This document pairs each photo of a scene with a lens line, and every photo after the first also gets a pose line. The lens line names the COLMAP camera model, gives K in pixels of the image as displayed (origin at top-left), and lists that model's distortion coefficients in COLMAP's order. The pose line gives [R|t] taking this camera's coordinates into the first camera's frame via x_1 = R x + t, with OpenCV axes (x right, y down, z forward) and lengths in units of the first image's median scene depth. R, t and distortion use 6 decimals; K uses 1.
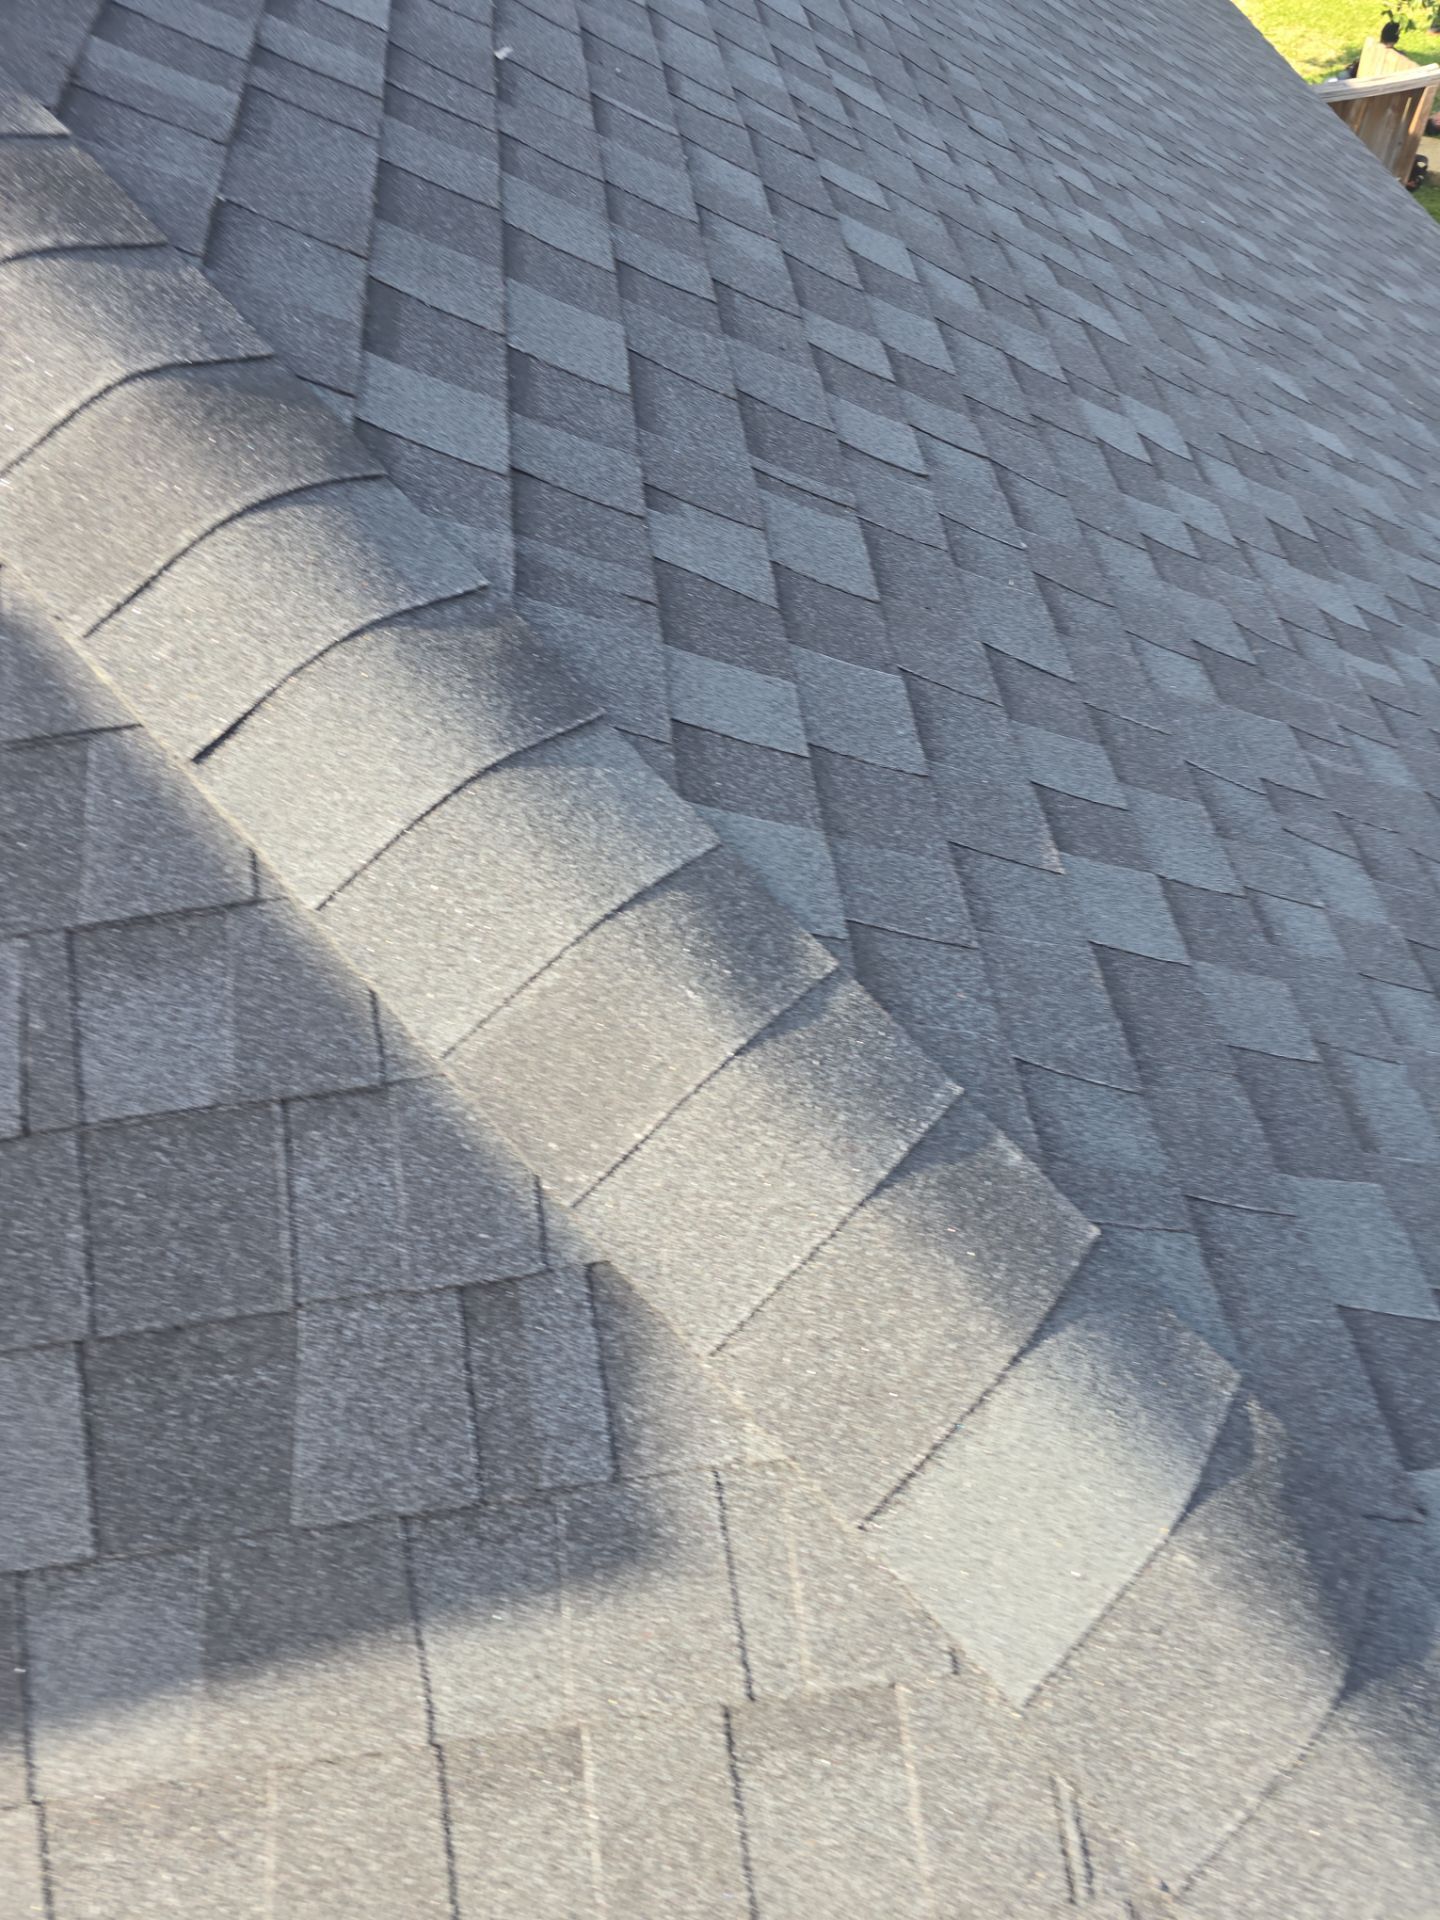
lens RADIAL K [[1284.2, 0, 706.6], [0, 1284.2, 950.8], [0, 0, 1]] dist [0.066056, -0.051312]
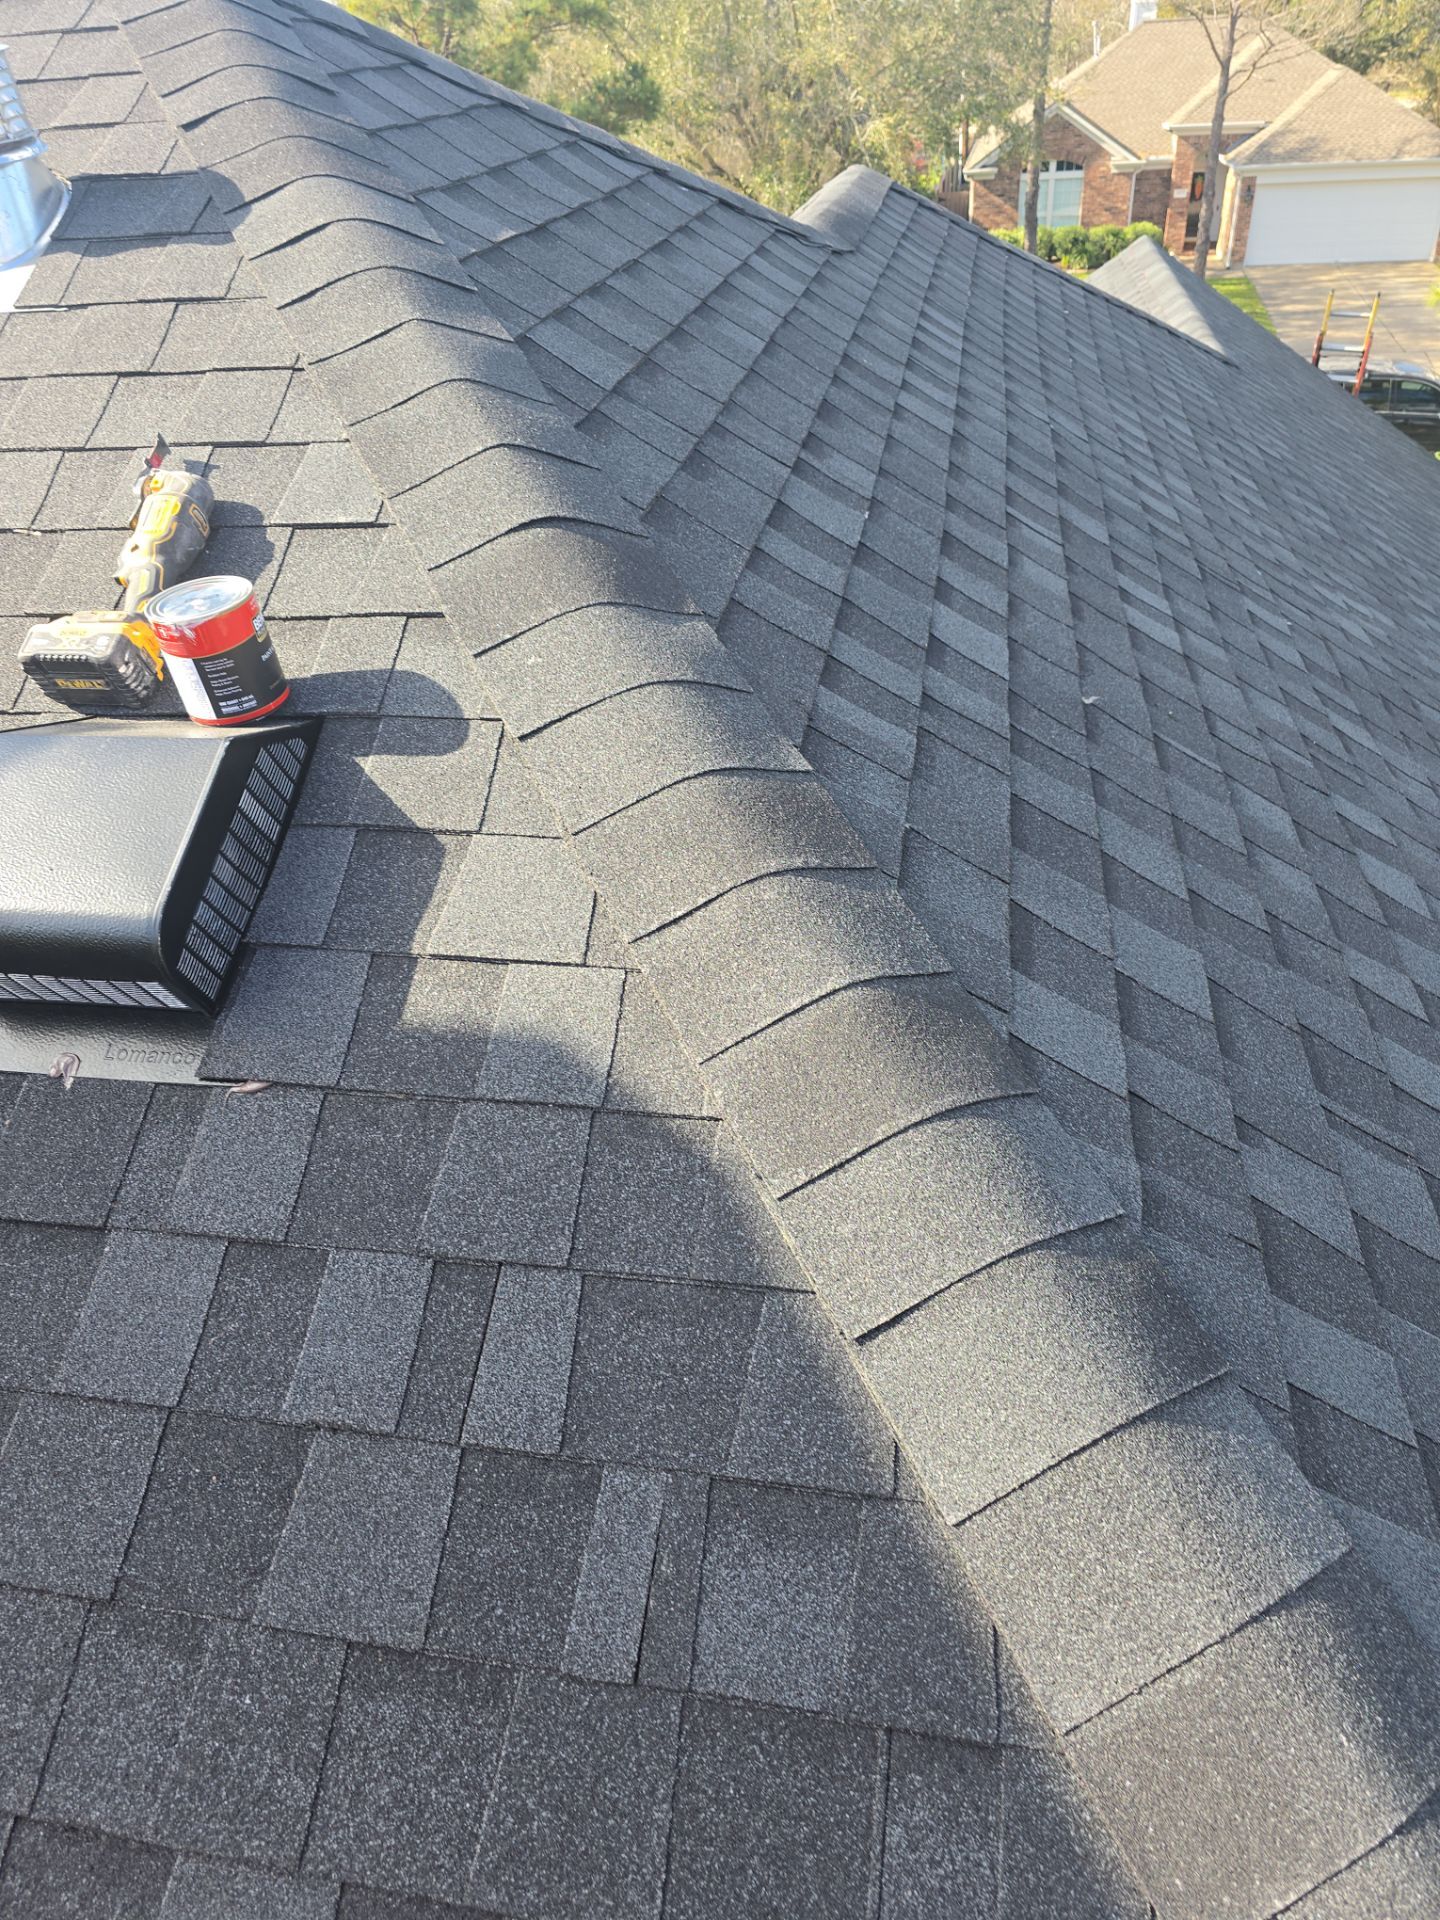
lens RADIAL K [[1284.2, 0, 711.7], [0, 1284.2, 969.3], [0, 0, 1]] dist [0.066056, -0.051312]
pose [[0.958193, 0.181873, -0.220879, -0.298785], [-0.240094, 0.930993, -0.274965, -0.099070], [0.155628, 0.316502, 0.935739, -0.104464]]
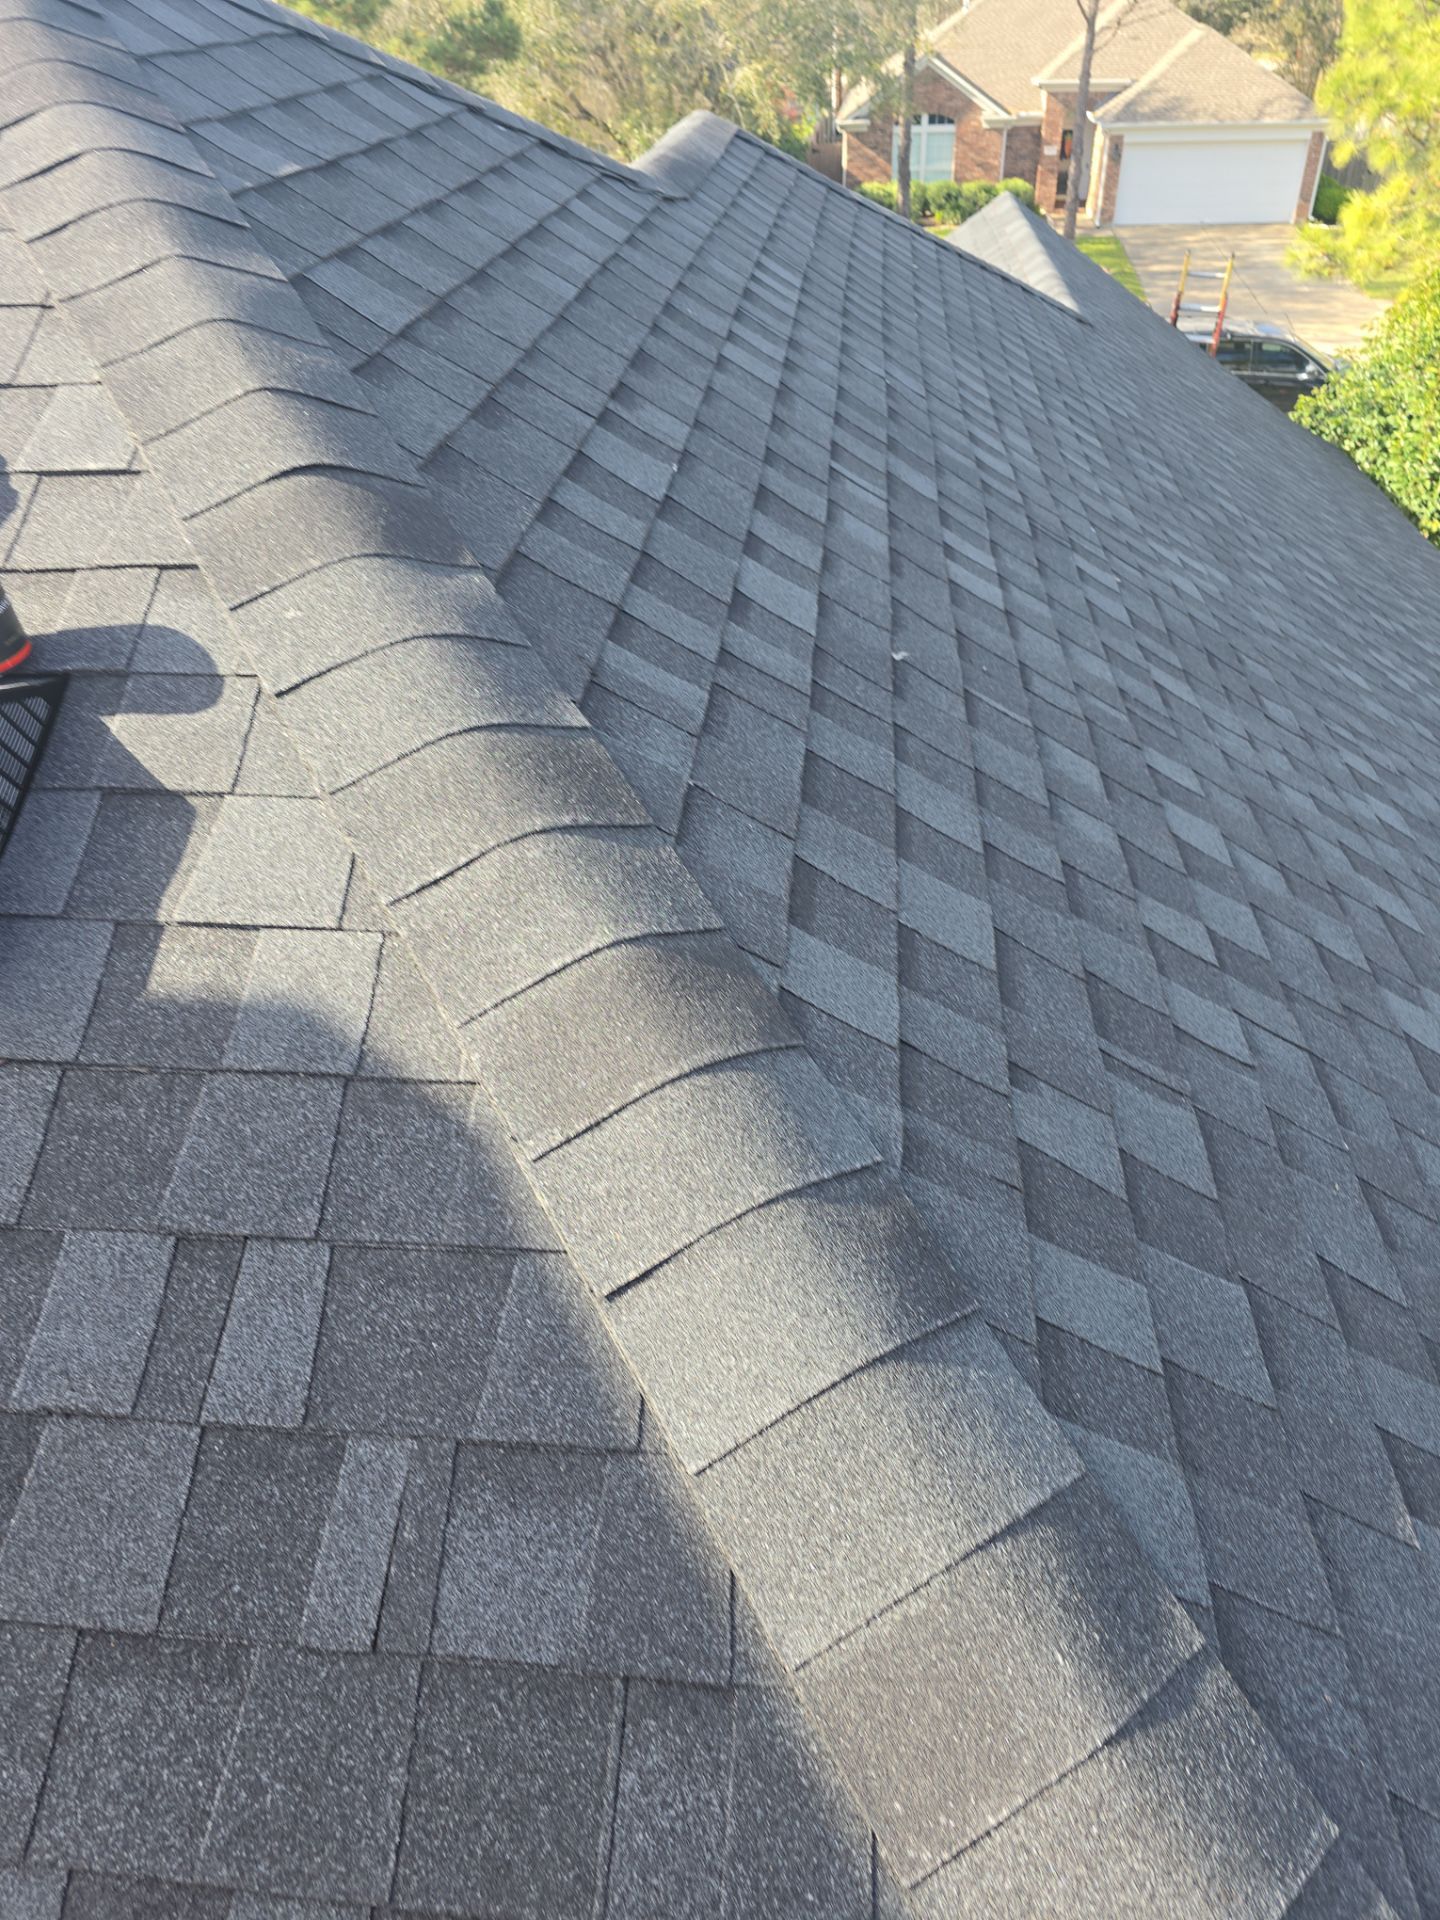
lens RADIAL K [[1284.2, 0, 701.8], [0, 1284.2, 974.6], [0, 0, 1]] dist [0.066056, -0.051312]
pose [[0.975804, 0.162801, -0.145954, -0.186974], [-0.196789, 0.944862, -0.261745, -0.122081], [0.095294, 0.284134, 0.954037, -0.076599]]
